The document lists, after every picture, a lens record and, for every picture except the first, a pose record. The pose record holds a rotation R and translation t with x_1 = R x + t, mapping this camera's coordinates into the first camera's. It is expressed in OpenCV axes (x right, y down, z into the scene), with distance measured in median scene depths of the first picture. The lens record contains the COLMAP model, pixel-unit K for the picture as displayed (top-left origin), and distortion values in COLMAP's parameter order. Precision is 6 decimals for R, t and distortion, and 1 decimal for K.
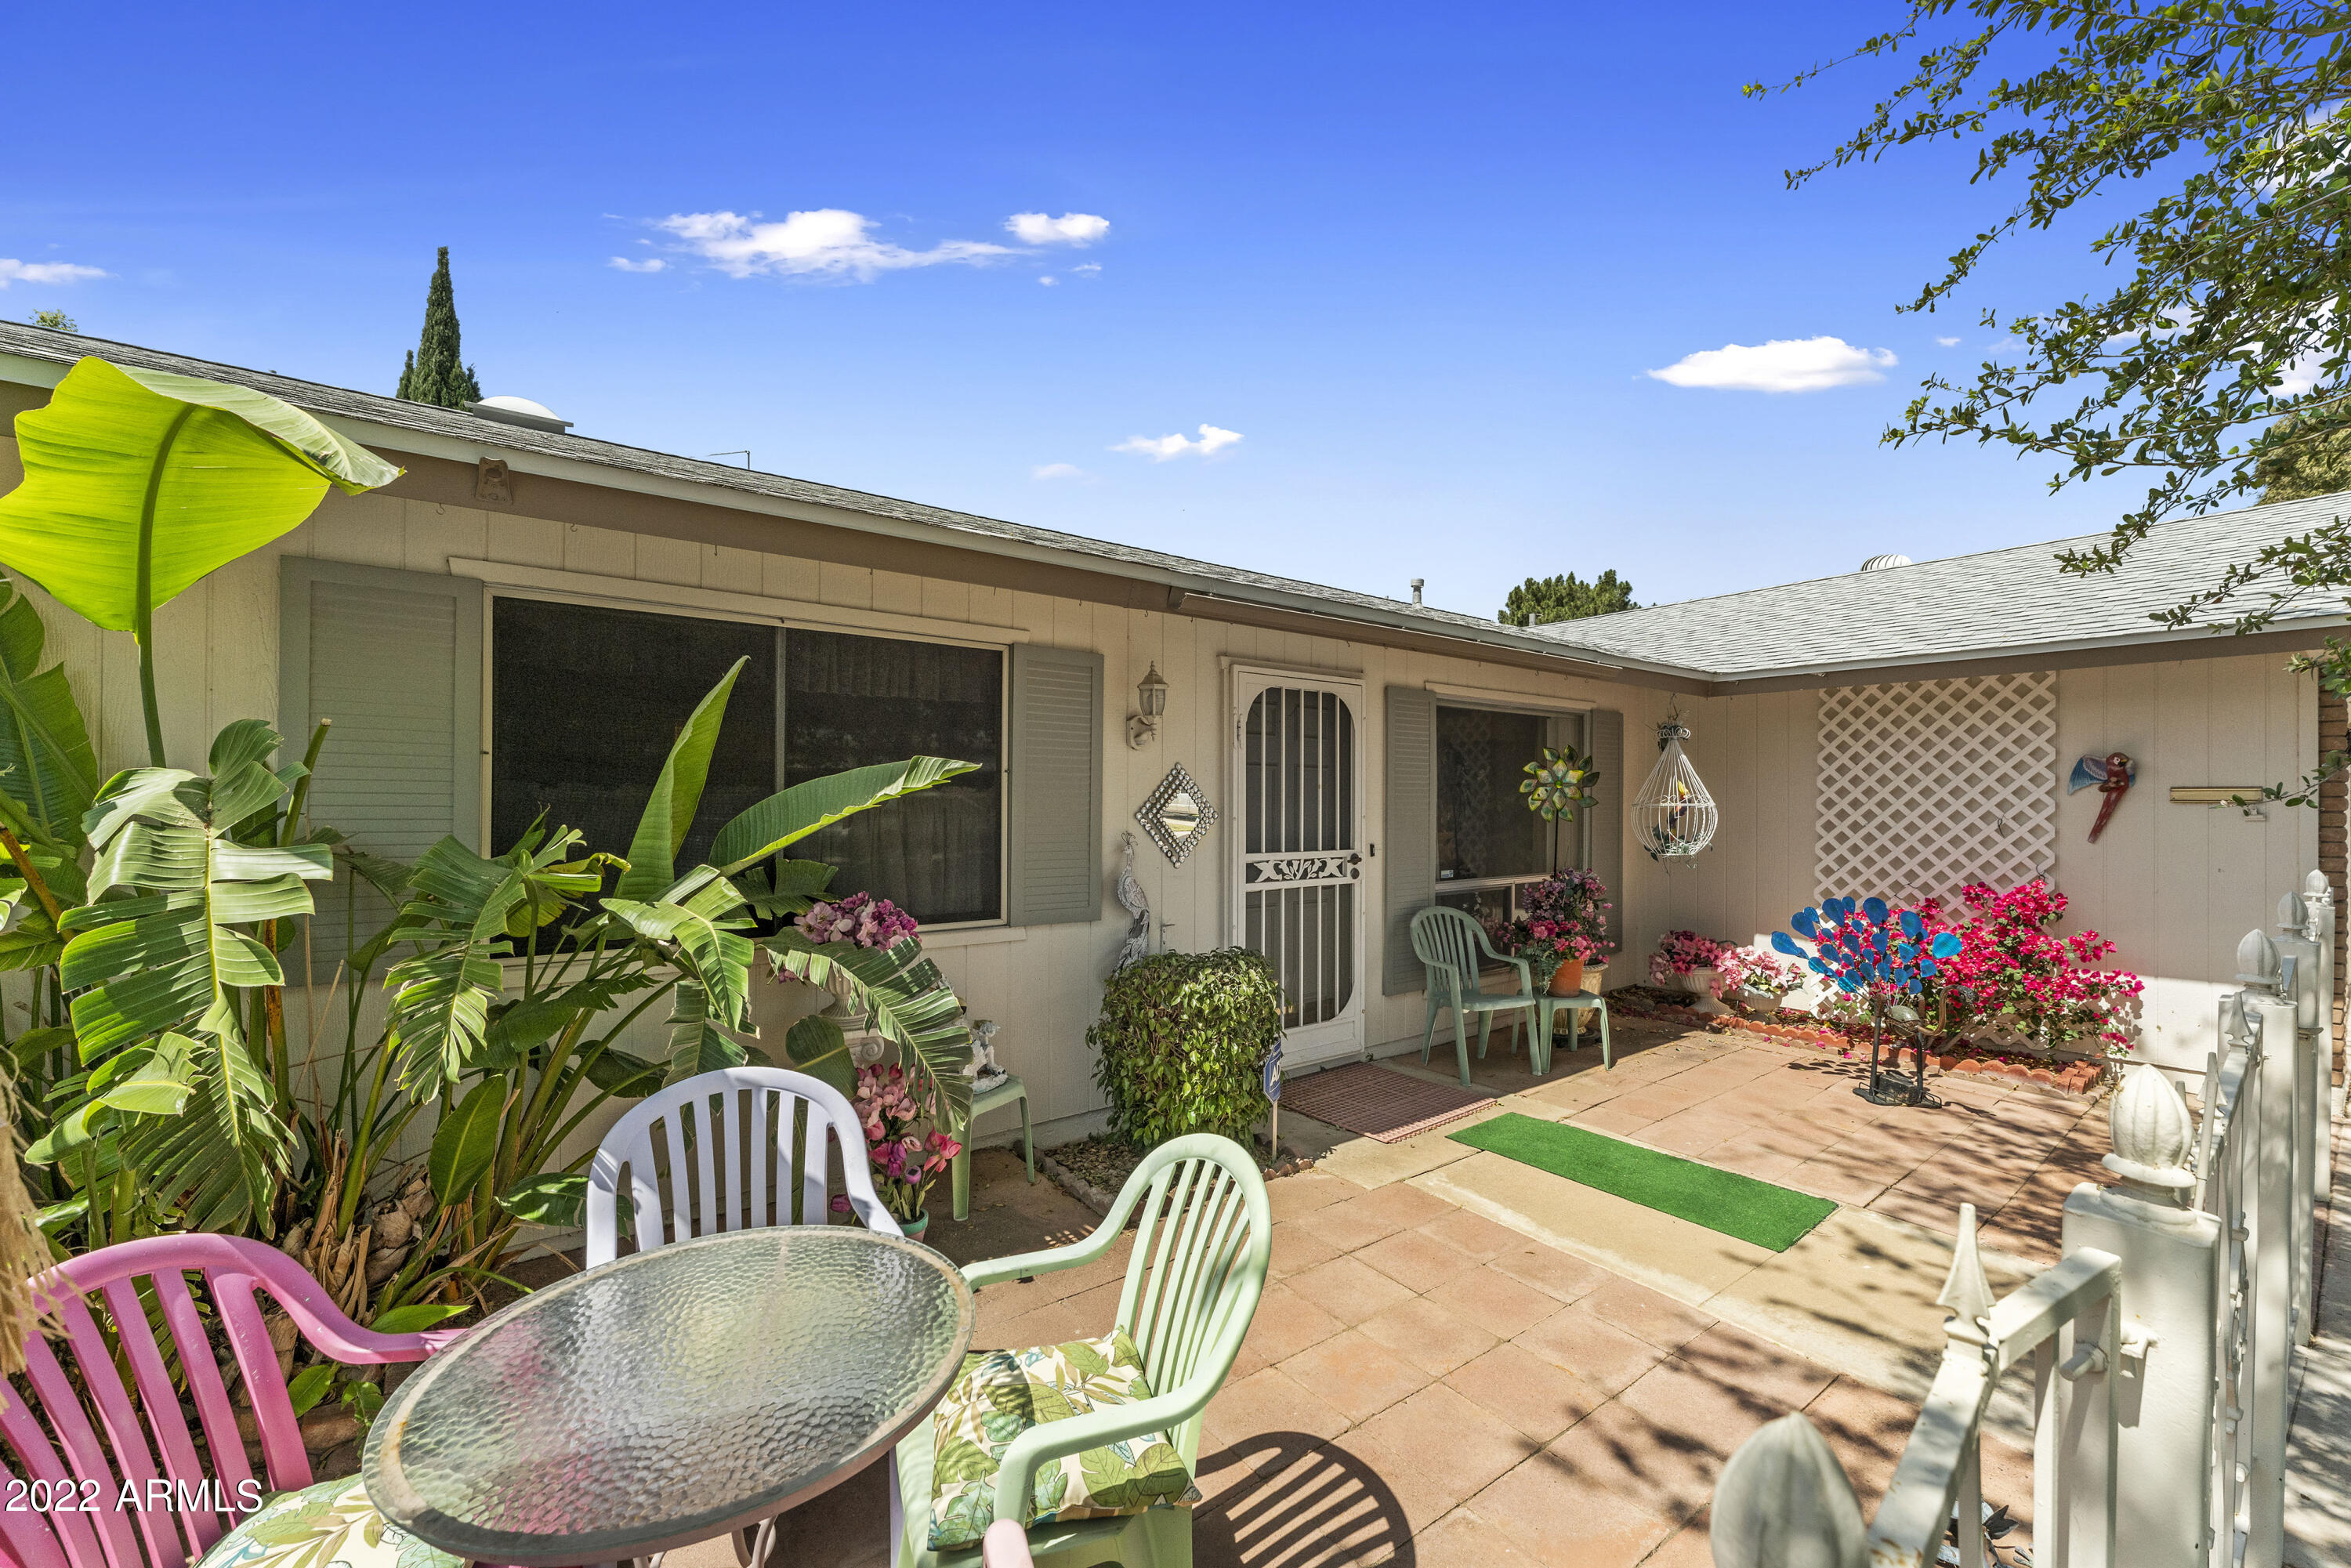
lens RADIAL K [[946.6, 0, 1182.8], [0, 946.6, 801.0], [0, 0, 1]] dist [0.000535, -0.000160]
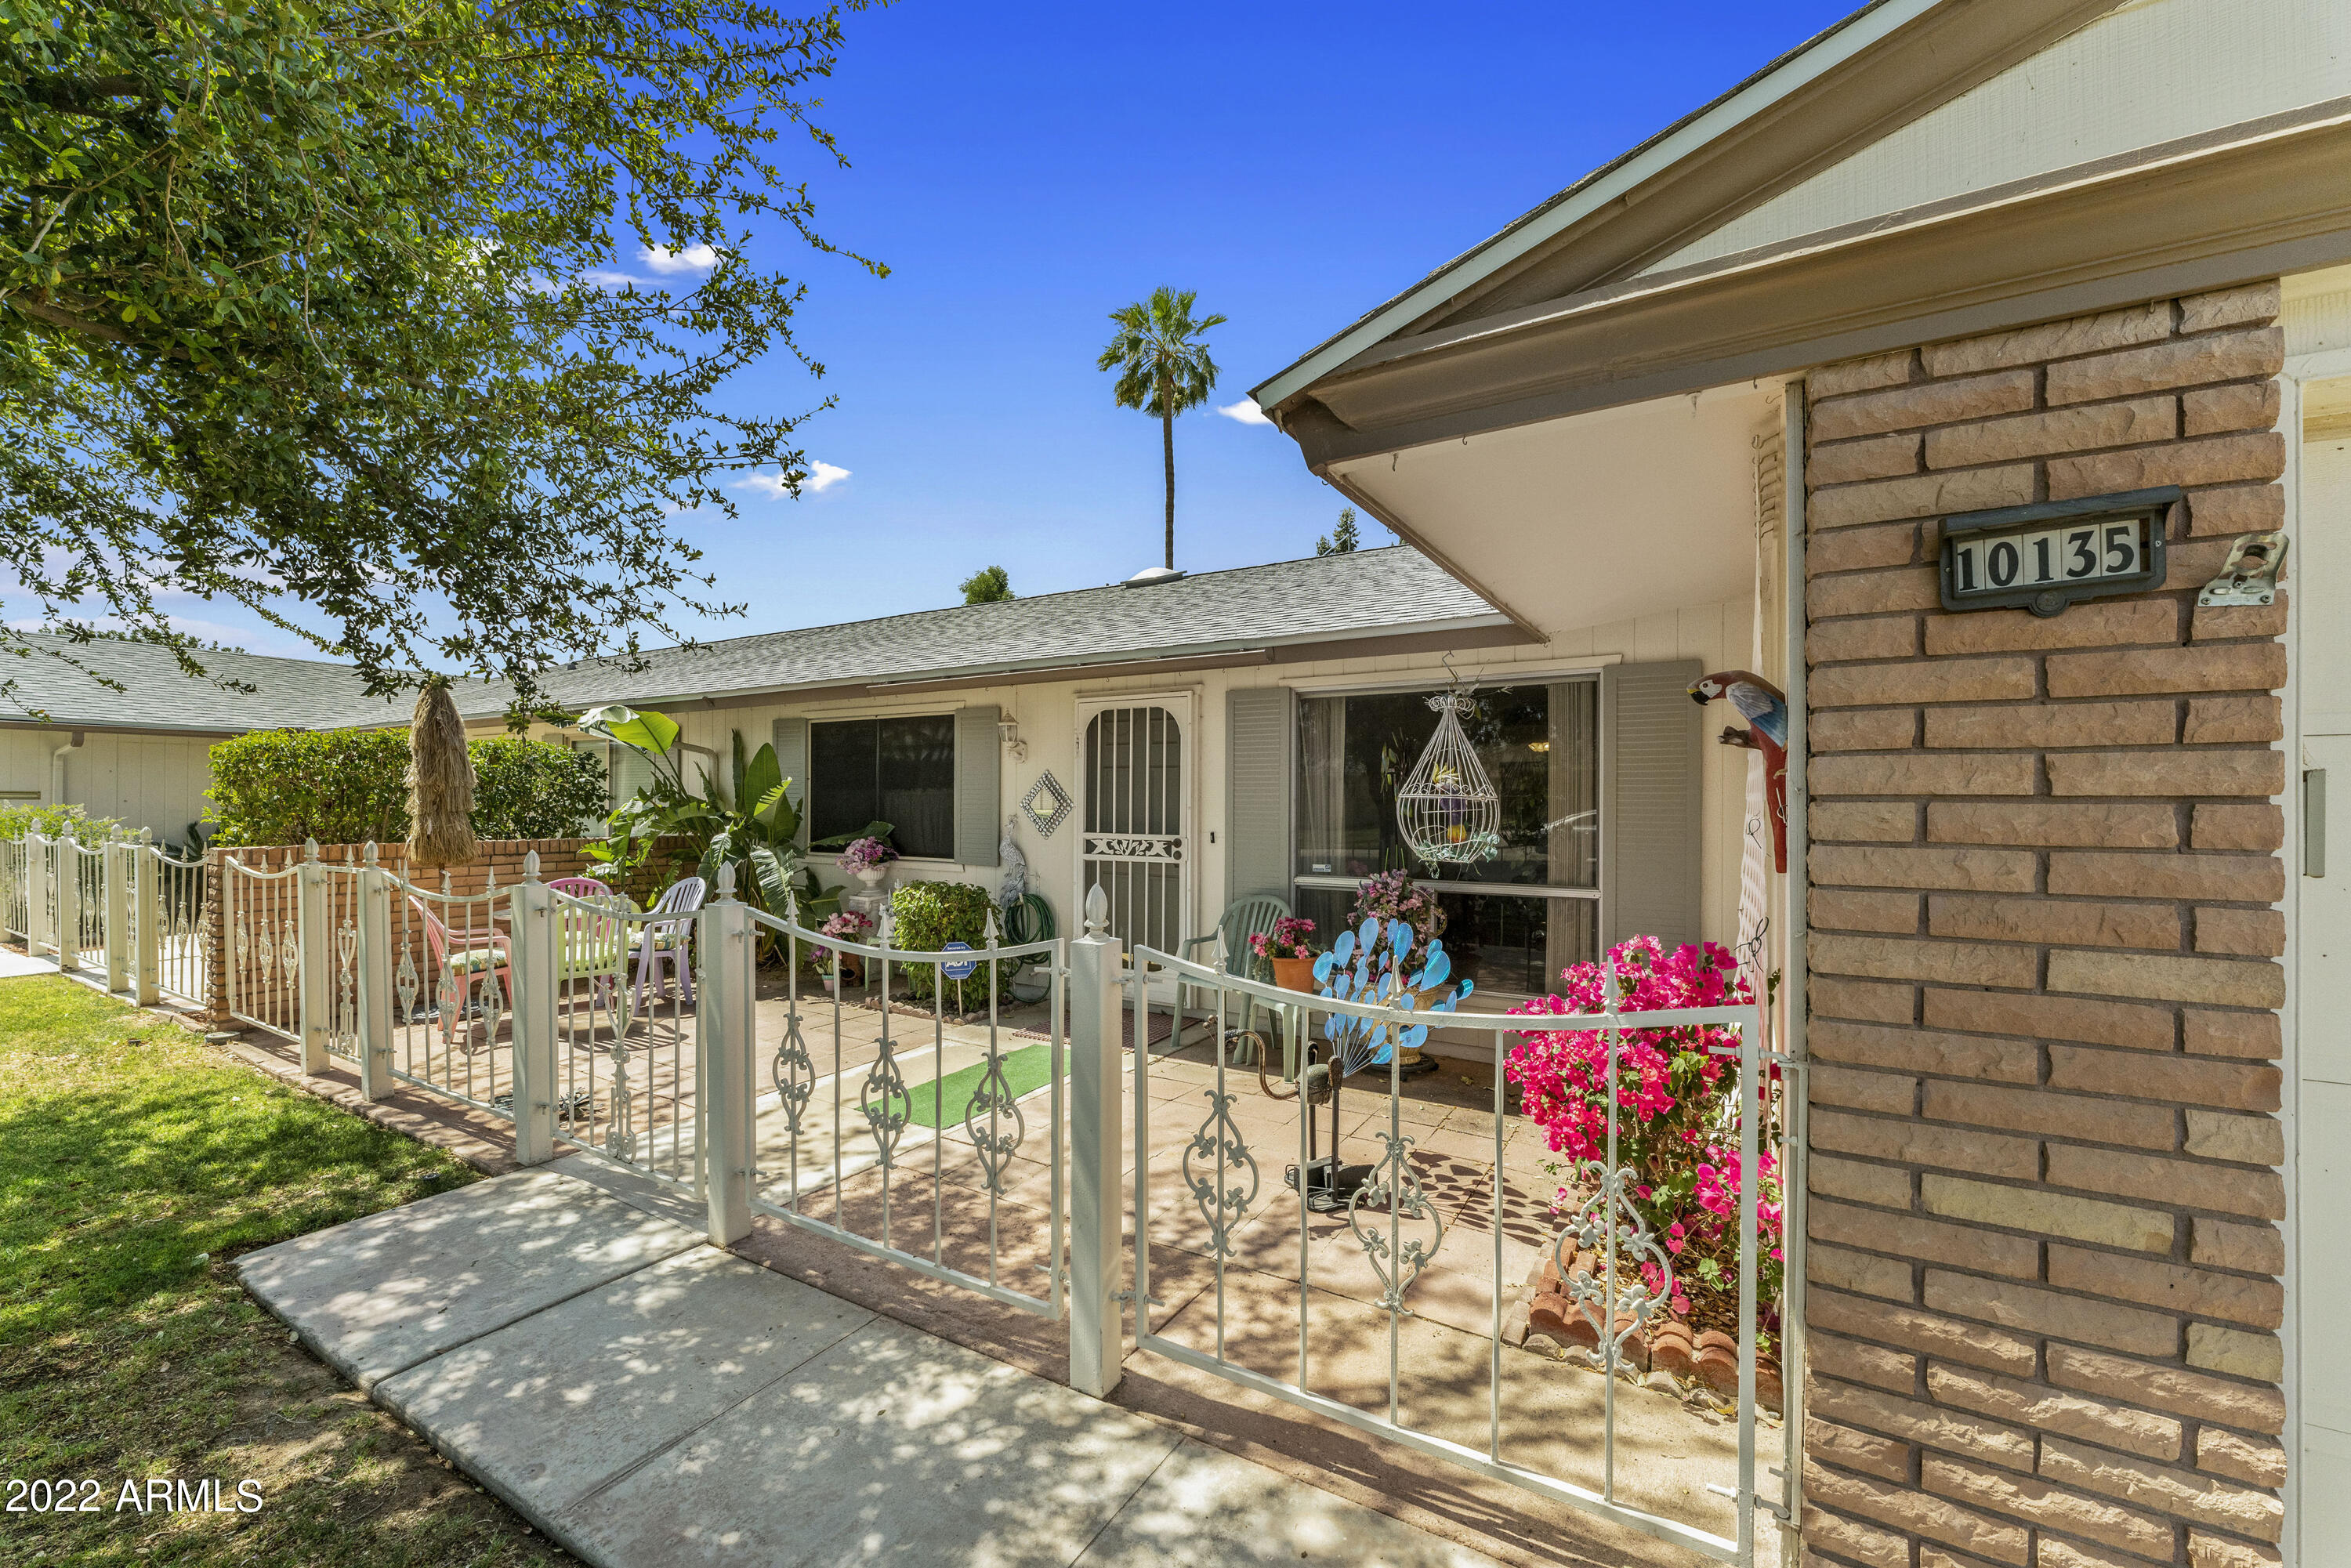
lens RADIAL K [[946.6, 0, 1184.2], [0, 946.6, 788.9], [0, 0, 1]] dist [0.000535, -0.000160]
pose [[0.364744, -0.007954, -0.931074, 1.362658], [0.000621, 0.999965, -0.008300, 0.003143], [0.931108, 0.002449, 0.364736, 0.601271]]
